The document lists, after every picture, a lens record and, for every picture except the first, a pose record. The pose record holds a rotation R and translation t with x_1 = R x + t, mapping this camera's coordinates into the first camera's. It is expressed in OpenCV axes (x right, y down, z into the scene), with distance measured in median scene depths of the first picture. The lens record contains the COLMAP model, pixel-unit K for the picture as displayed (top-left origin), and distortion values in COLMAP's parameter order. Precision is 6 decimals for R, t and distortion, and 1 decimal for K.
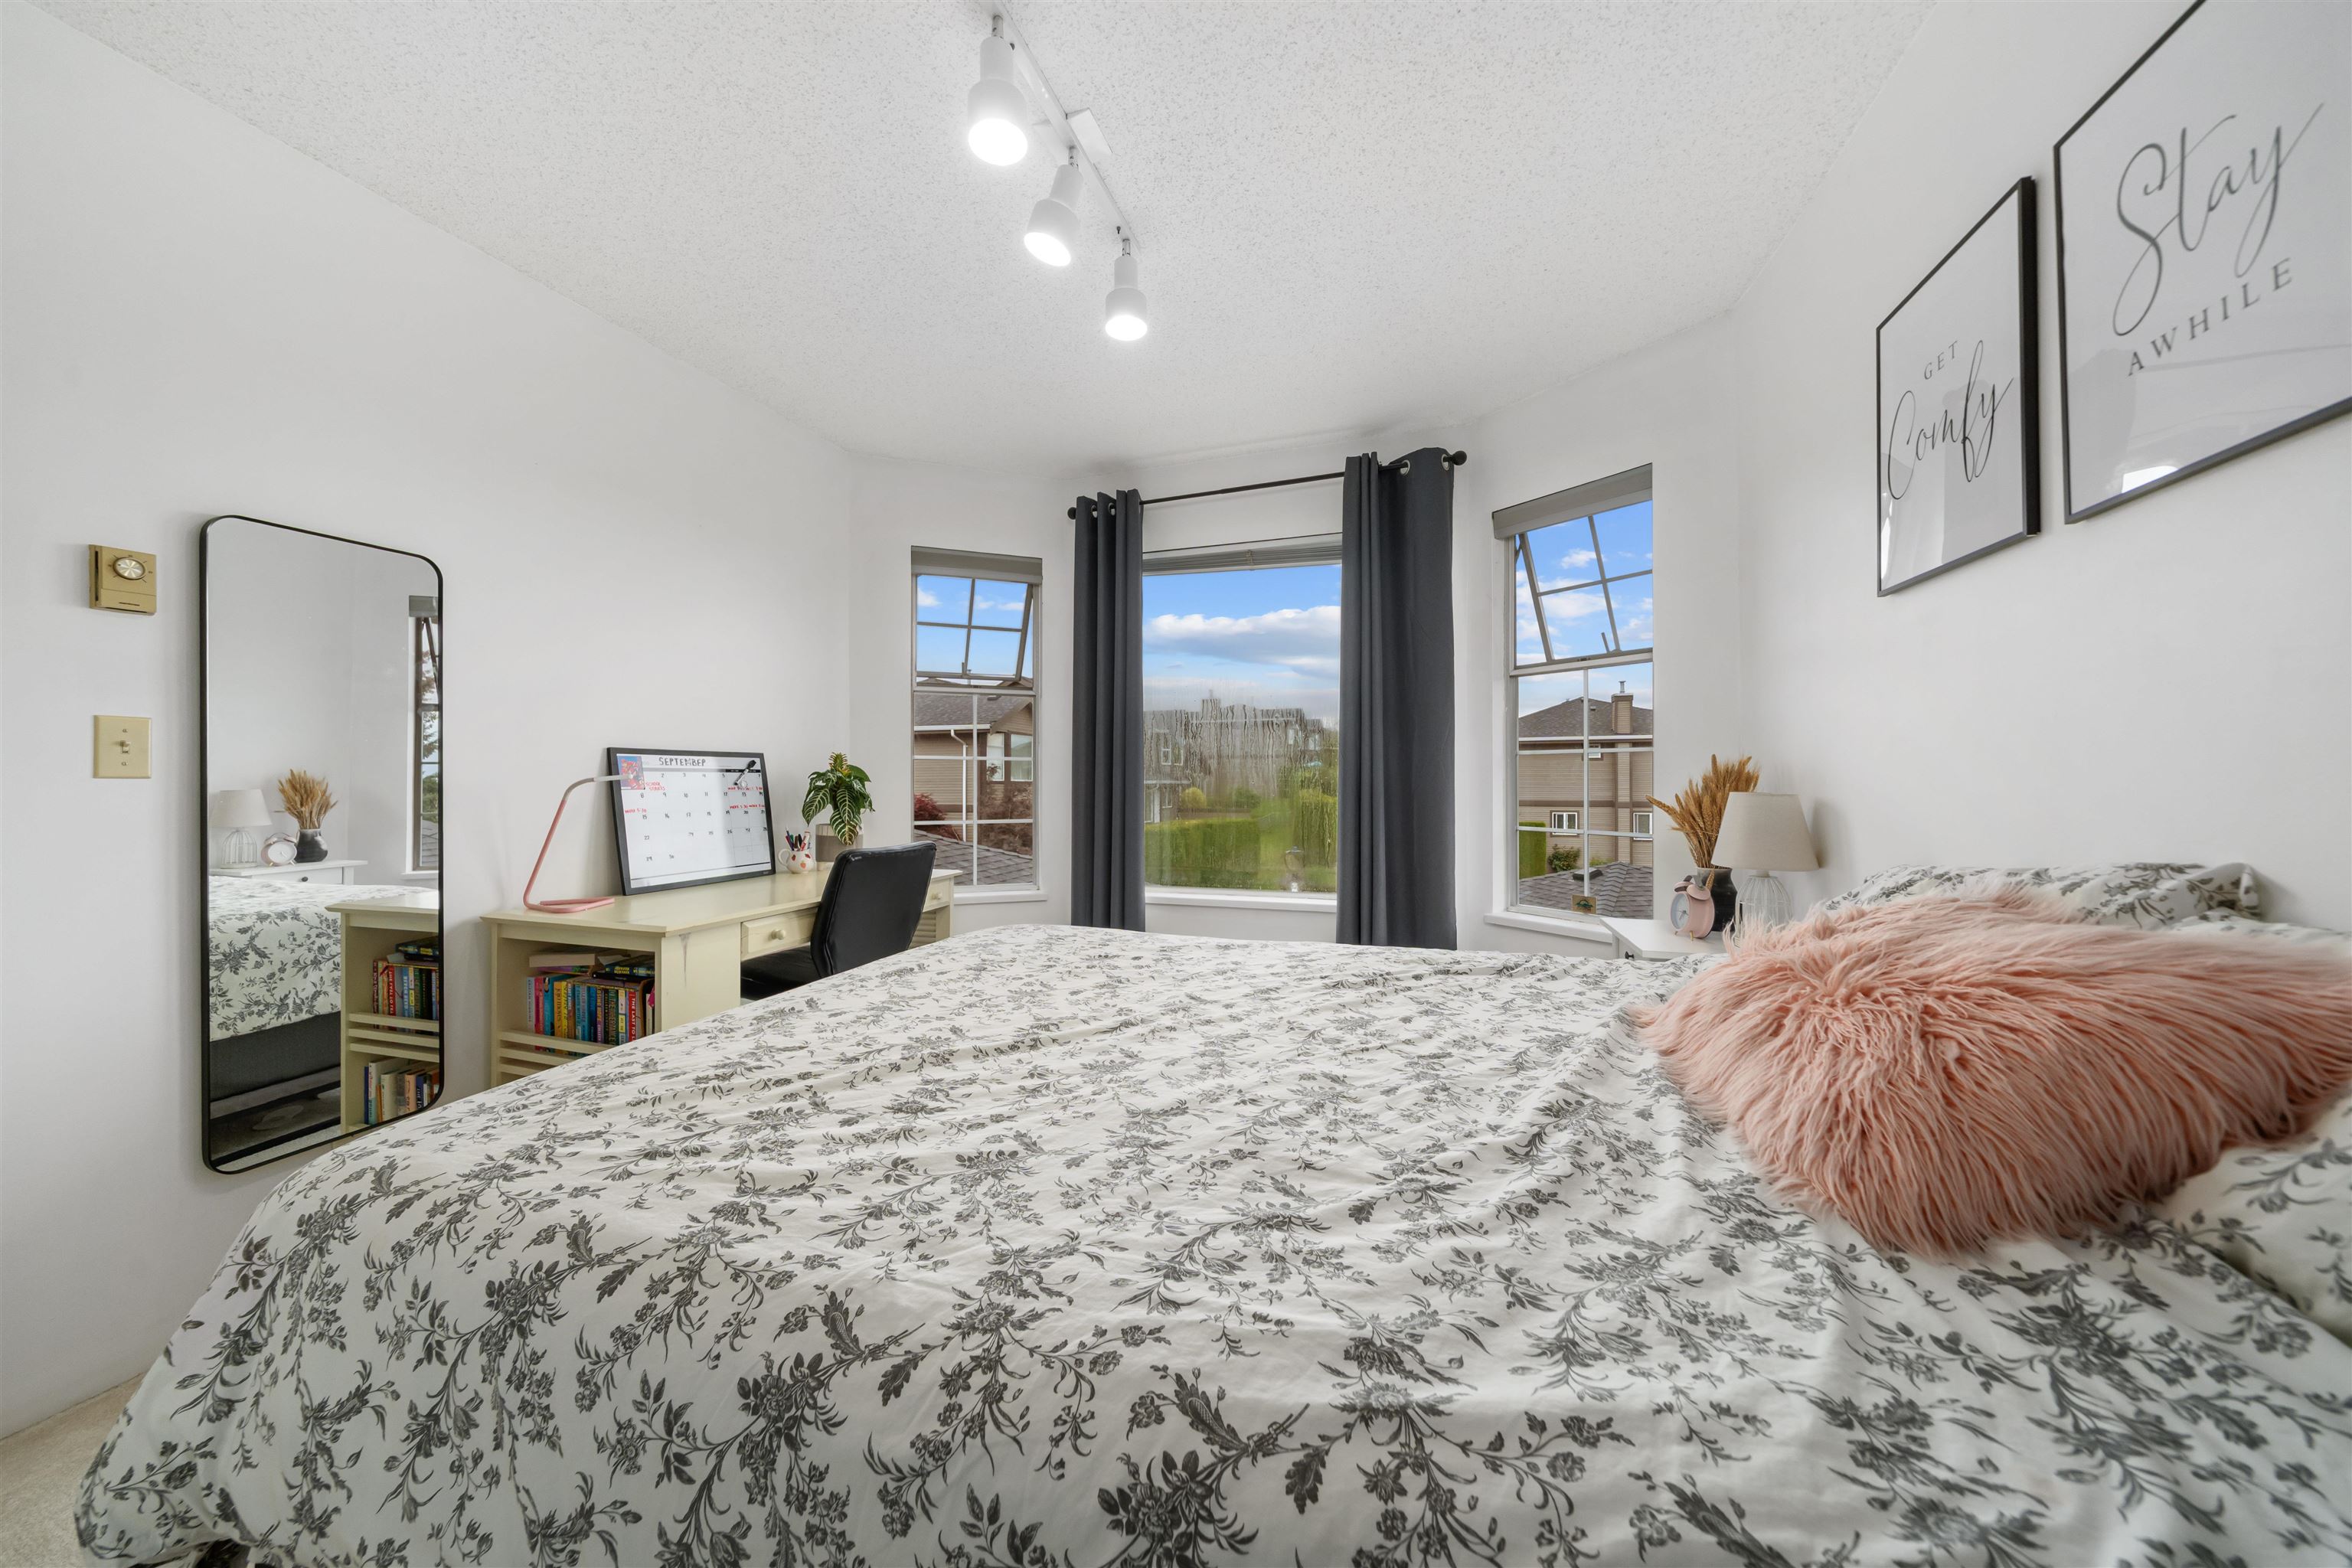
lens RADIAL K [[812.8, 0, 1176.0], [0, 812.8, 784.0], [0, 0, 1]] dist [-0.002410, -0.000158]
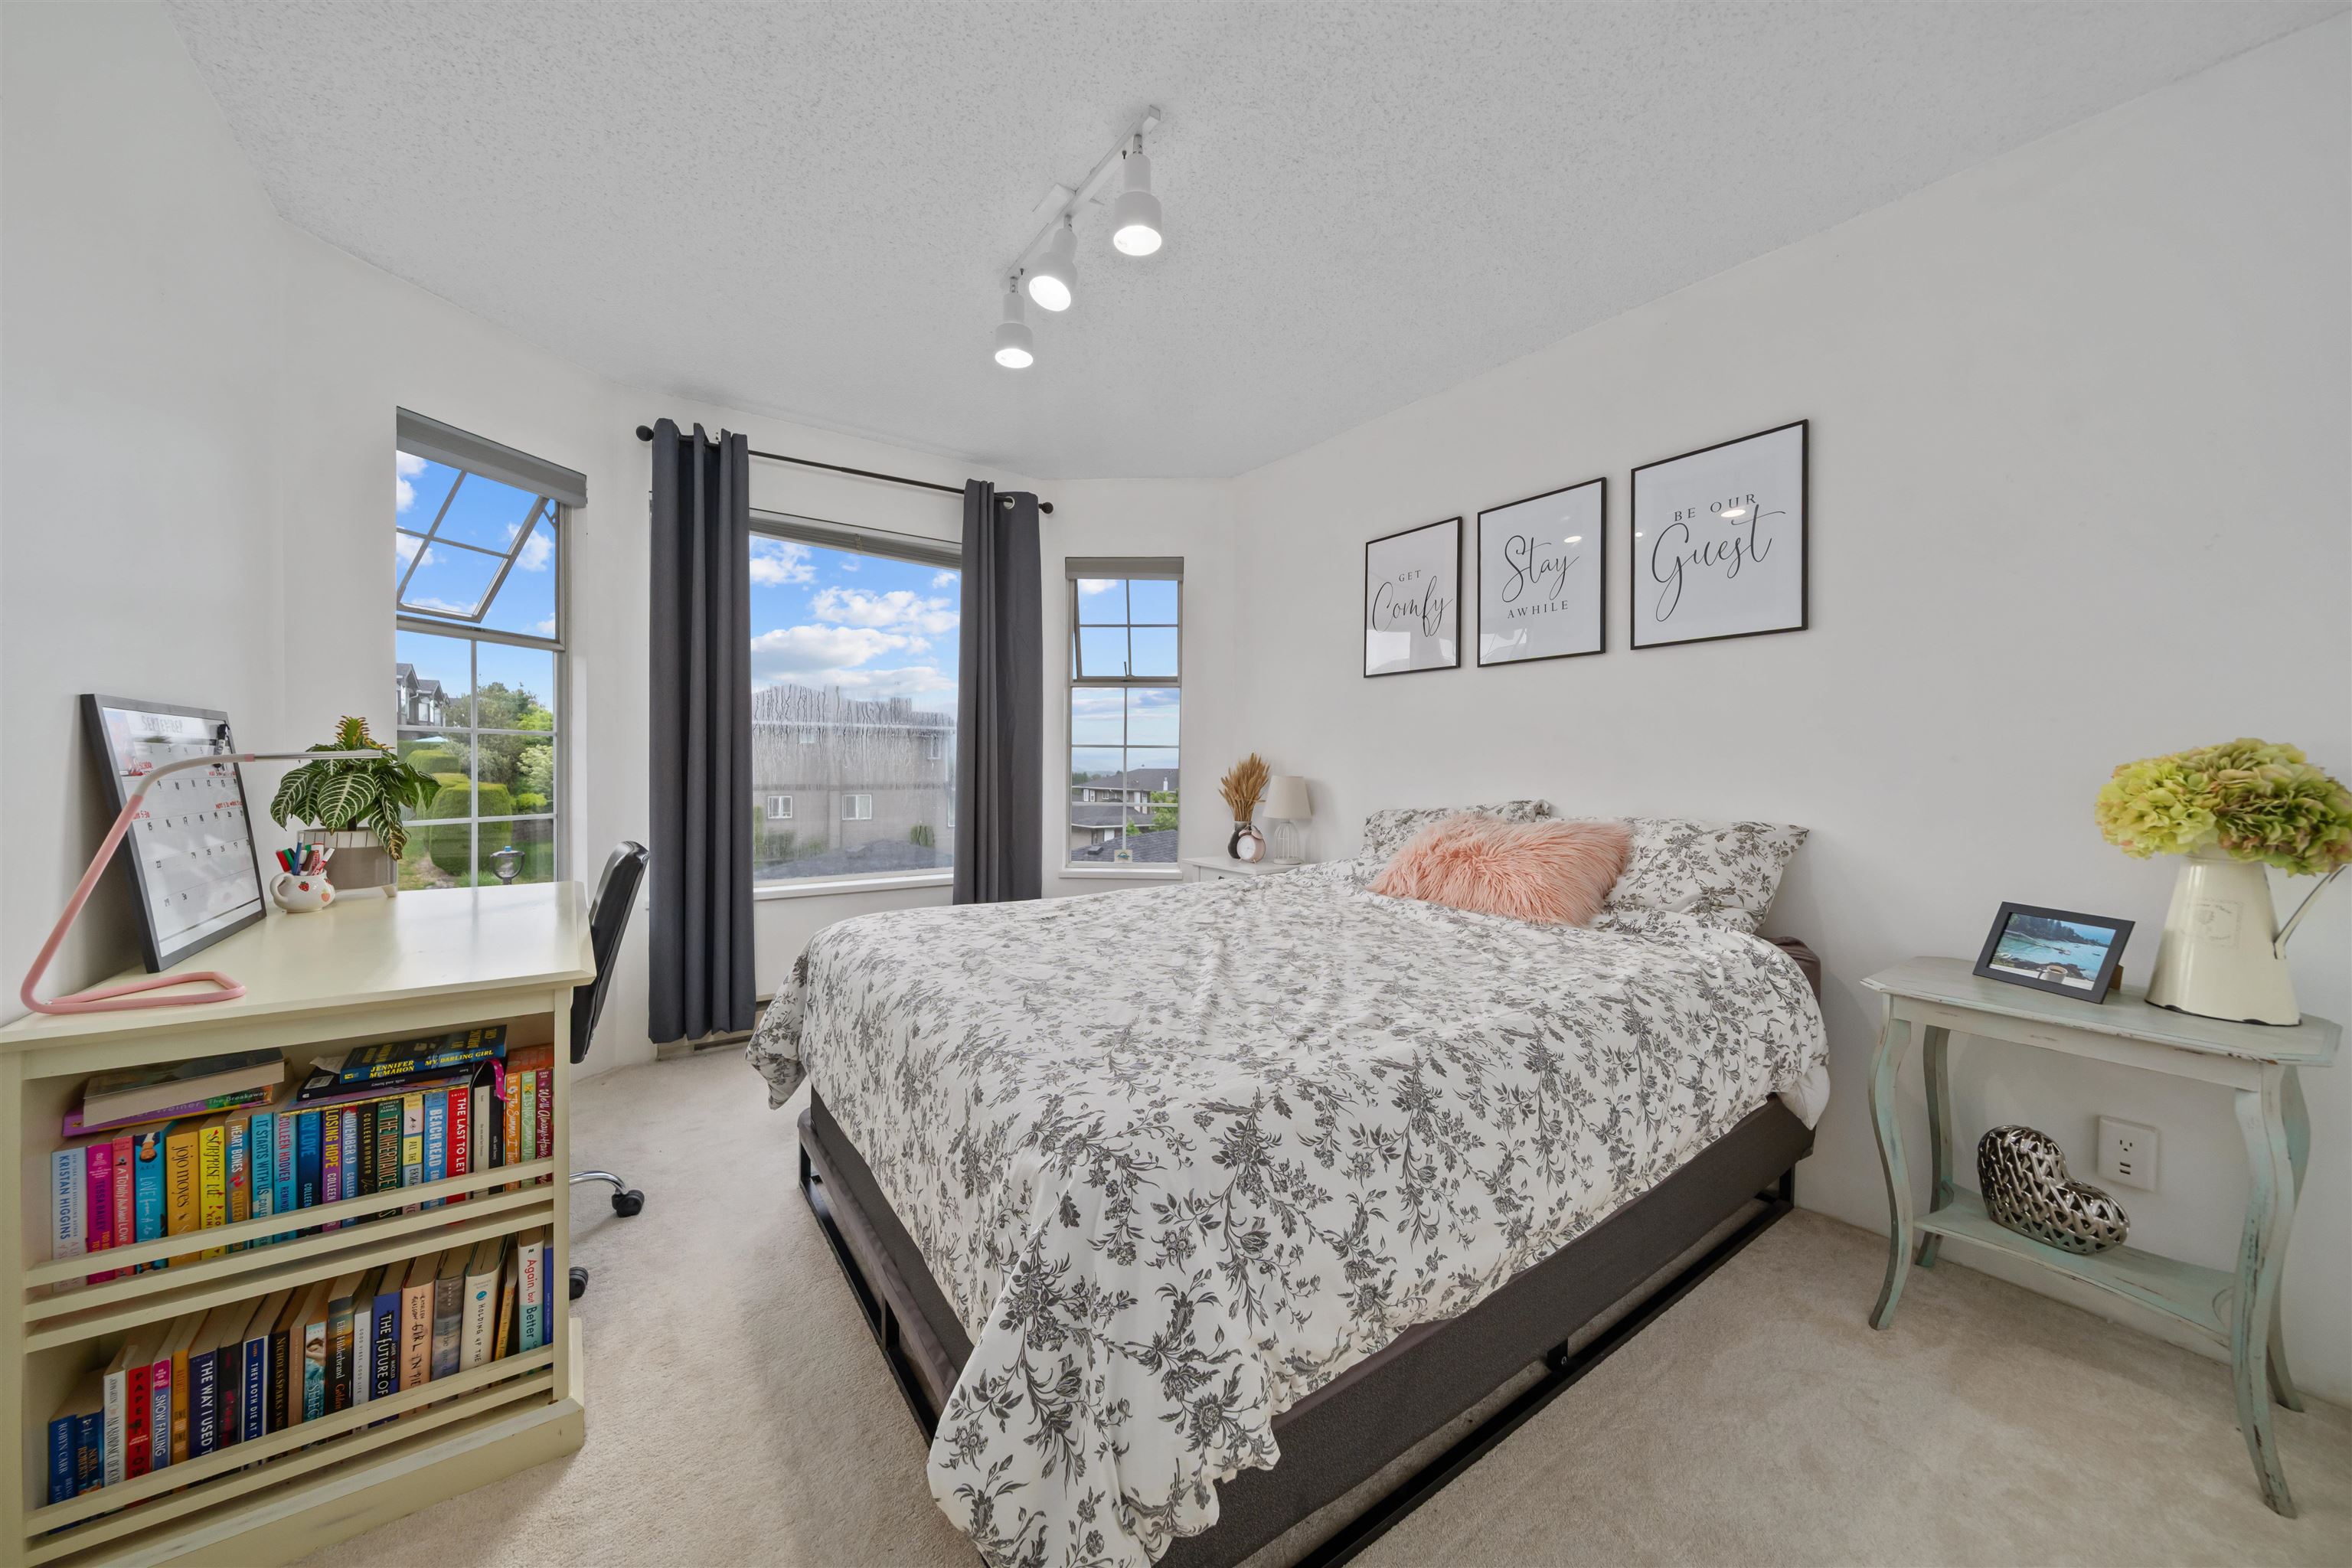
lens RADIAL K [[816.4, 0, 1163.1], [0, 816.4, 790.5], [0, 0, 1]] dist [-0.001289, -0.000370]
pose [[0.586757, -0.016812, 0.809589, -1.515170], [-0.004784, 0.999695, 0.024227, 0.001602], [-0.809749, -0.018088, 0.586497, 0.305035]]
